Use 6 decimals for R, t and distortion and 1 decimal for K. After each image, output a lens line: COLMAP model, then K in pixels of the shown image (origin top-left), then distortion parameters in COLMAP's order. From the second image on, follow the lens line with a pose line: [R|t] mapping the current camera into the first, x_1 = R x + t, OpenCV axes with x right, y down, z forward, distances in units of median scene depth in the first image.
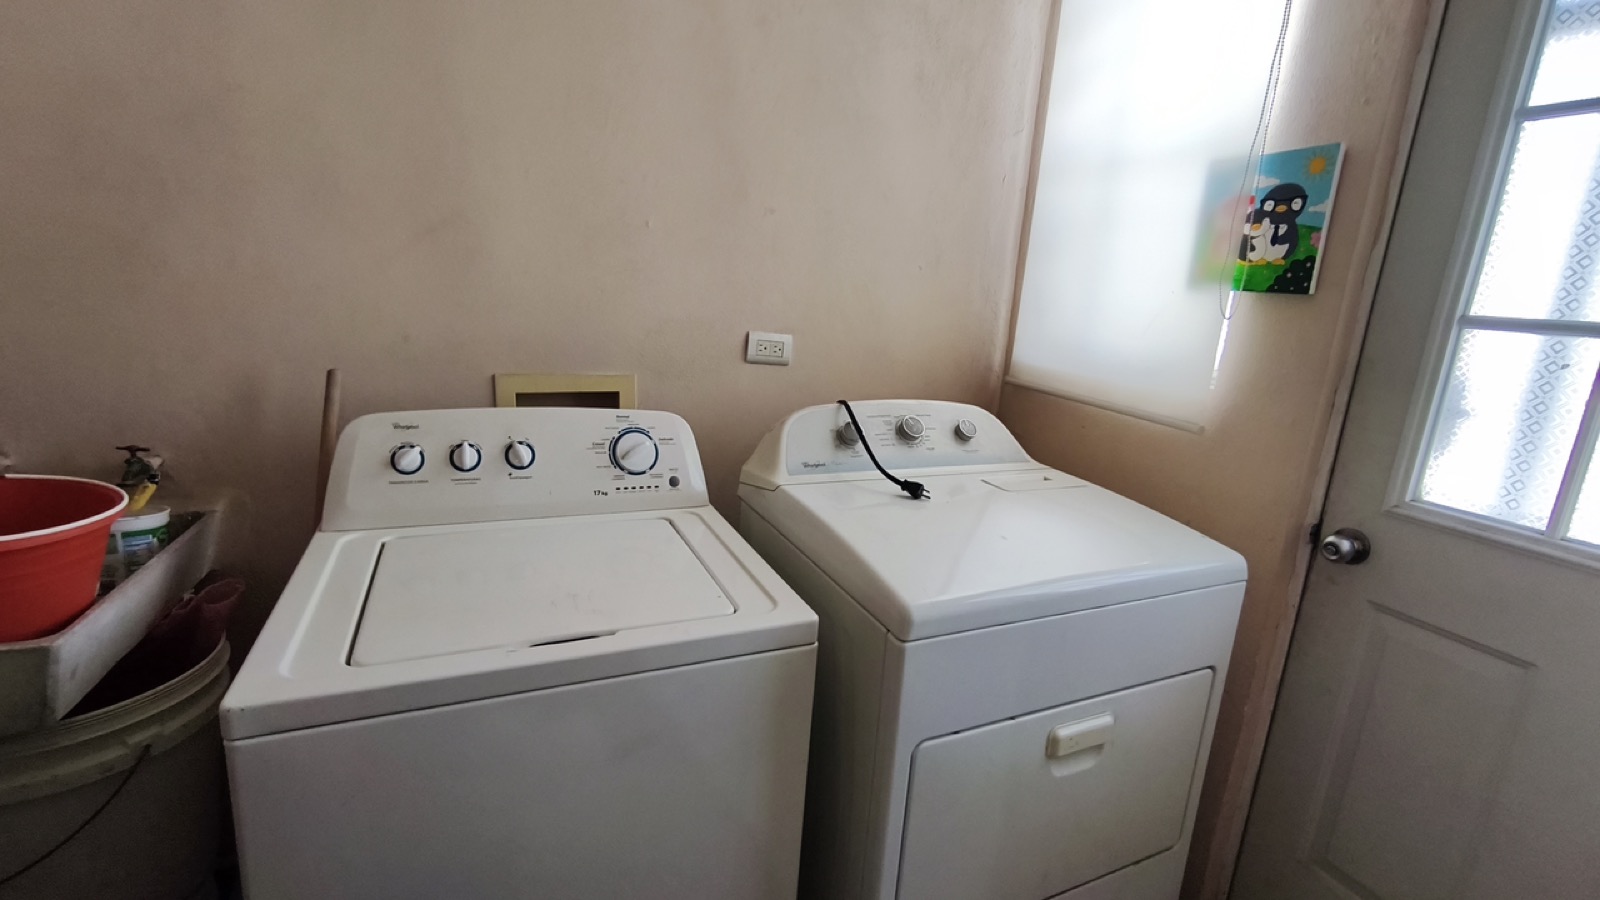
lens RADIAL K [[701.3, 0, 808.1], [0, 701.3, 446.7], [0, 0, 1]] dist [0.001986, 0.000115]
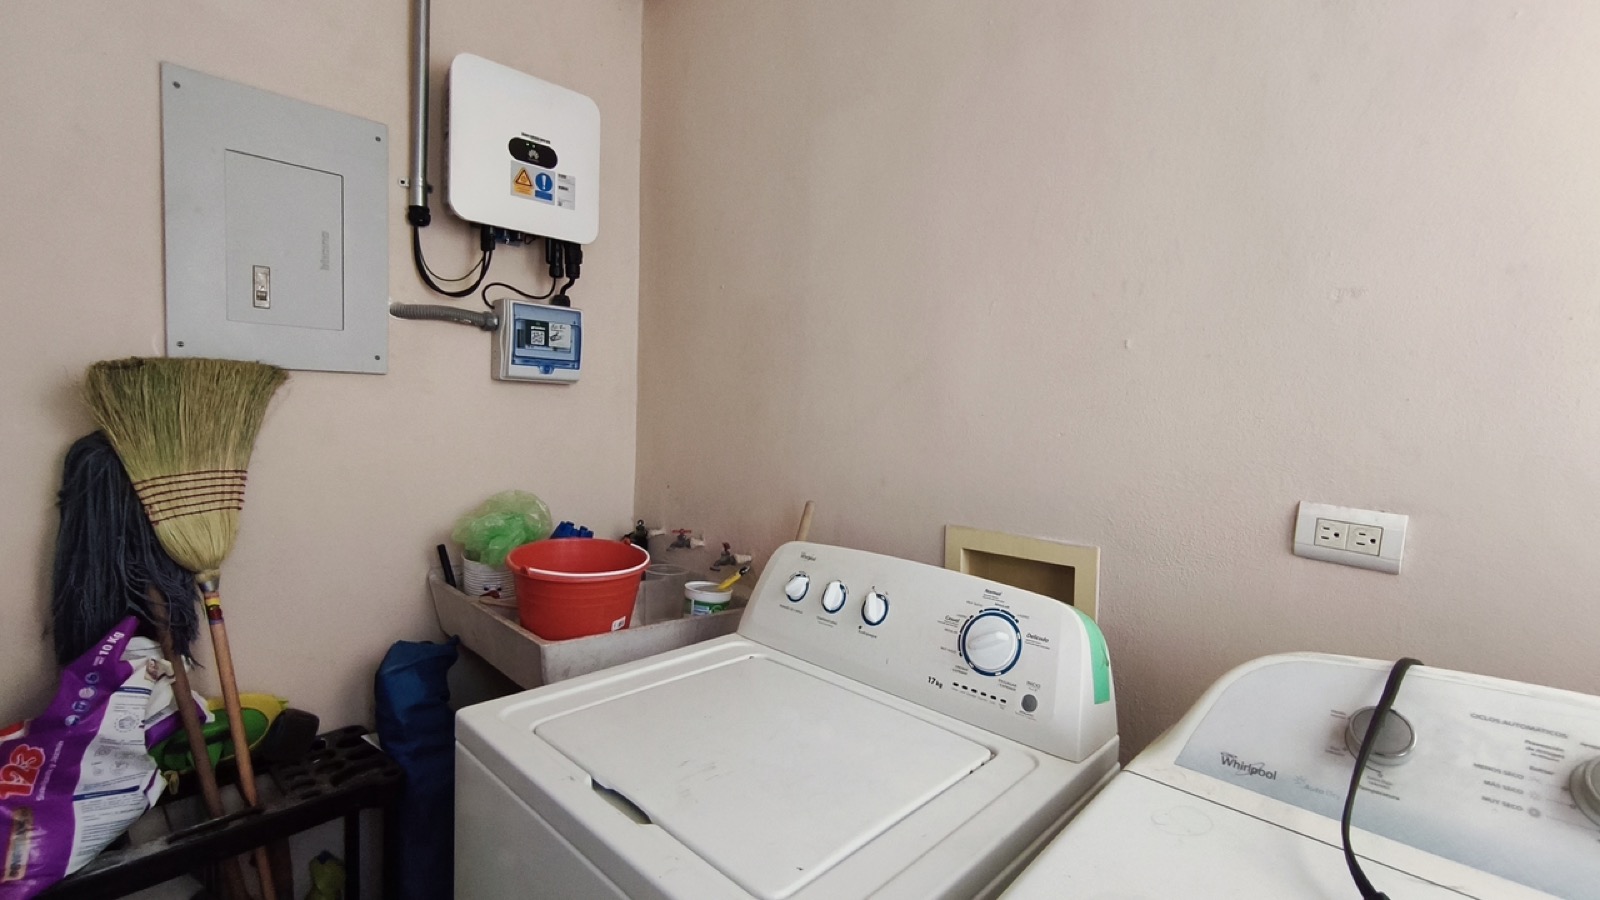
lens RADIAL K [[701.3, 0, 808.1], [0, 701.3, 446.7], [0, 0, 1]] dist [0.001986, 0.000115]
pose [[0.361694, -0.011110, -0.932231, 0.353634], [-0.222528, 0.969999, -0.097898, -0.073742], [0.905350, 0.242856, 0.348371, 0.501816]]
